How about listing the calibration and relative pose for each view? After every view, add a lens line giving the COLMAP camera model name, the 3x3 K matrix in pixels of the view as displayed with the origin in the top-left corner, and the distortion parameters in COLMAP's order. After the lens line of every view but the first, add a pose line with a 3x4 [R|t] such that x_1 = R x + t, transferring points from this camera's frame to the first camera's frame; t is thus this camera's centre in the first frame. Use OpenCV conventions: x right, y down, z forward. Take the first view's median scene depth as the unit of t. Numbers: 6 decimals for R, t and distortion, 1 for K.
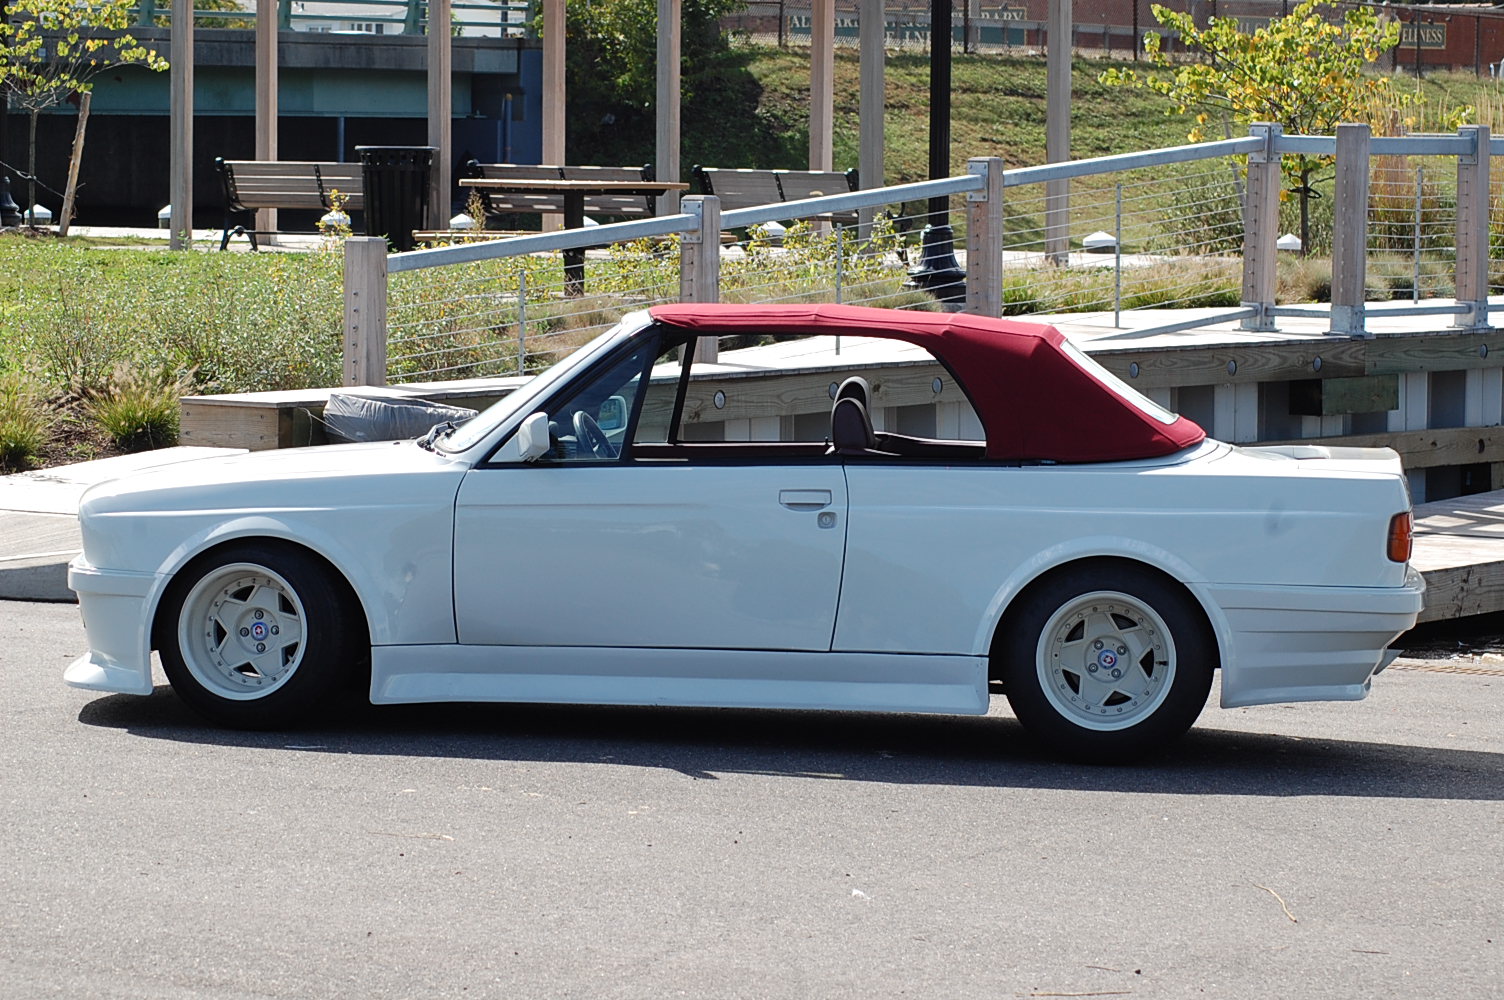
lens RADIAL K [[5513.1, 0, 755.7], [0, 5513.1, 500.0], [0, 0, 1]] dist [0.117522, 0.000000]
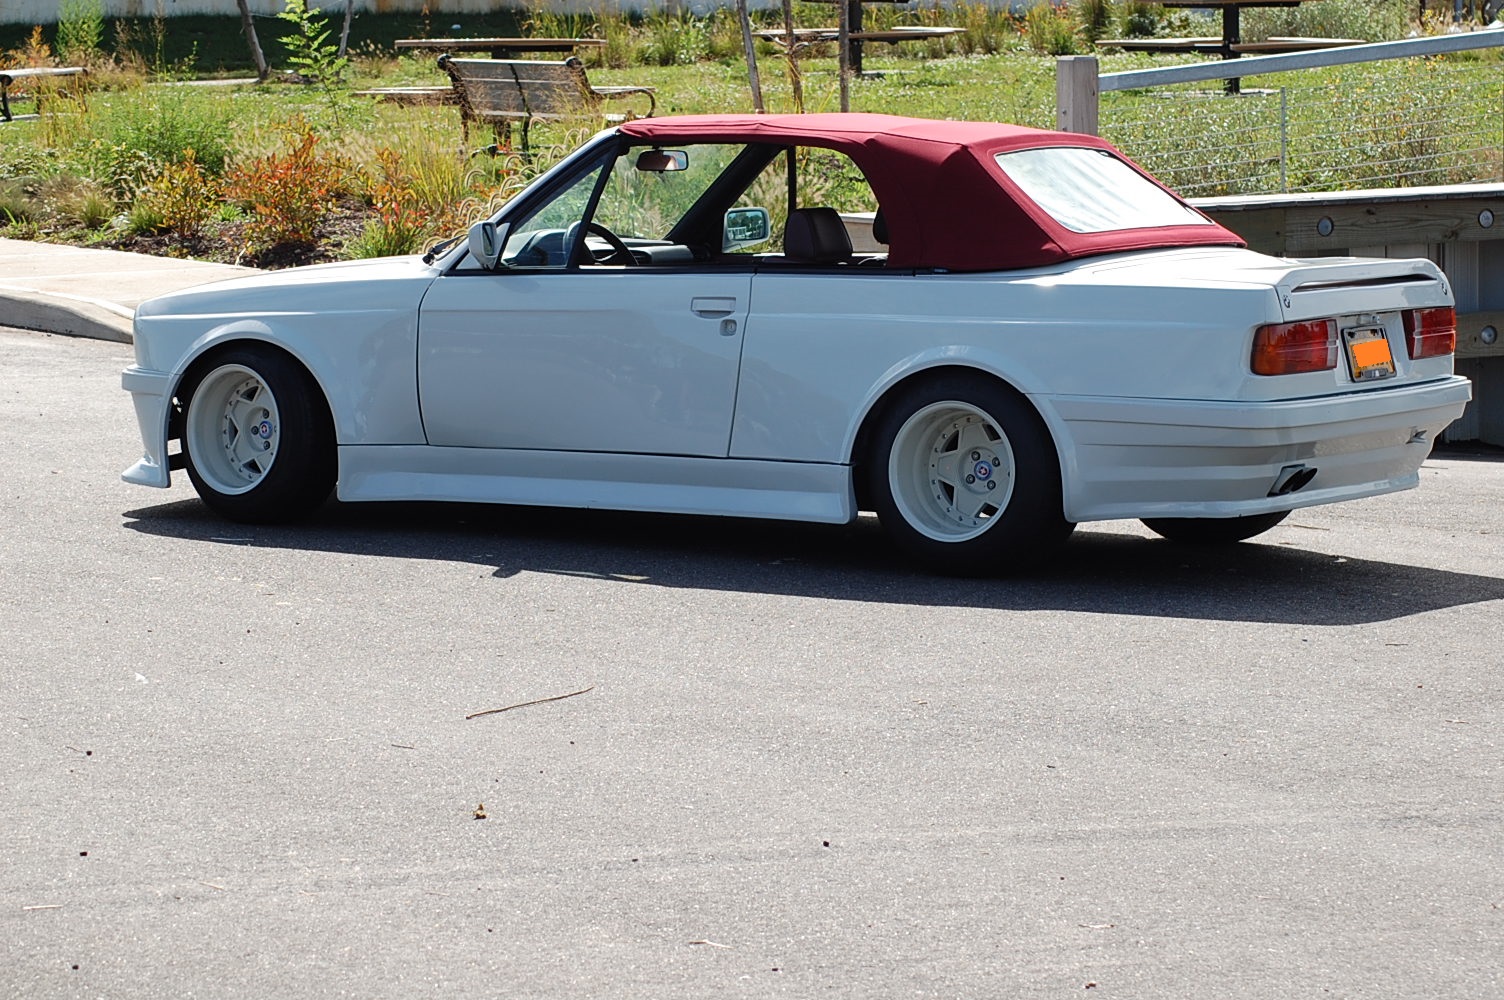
lens RADIAL K [[5513.1, 0, 748.6], [0, 5513.1, 499.1], [0, 0, 1]] dist [0.117522, 0.000000]
pose [[0.911608, 0.021351, -0.410506, 0.428478], [-0.013662, 0.999672, 0.021655, 0.013090], [0.410833, -0.014133, 0.911601, 0.083578]]
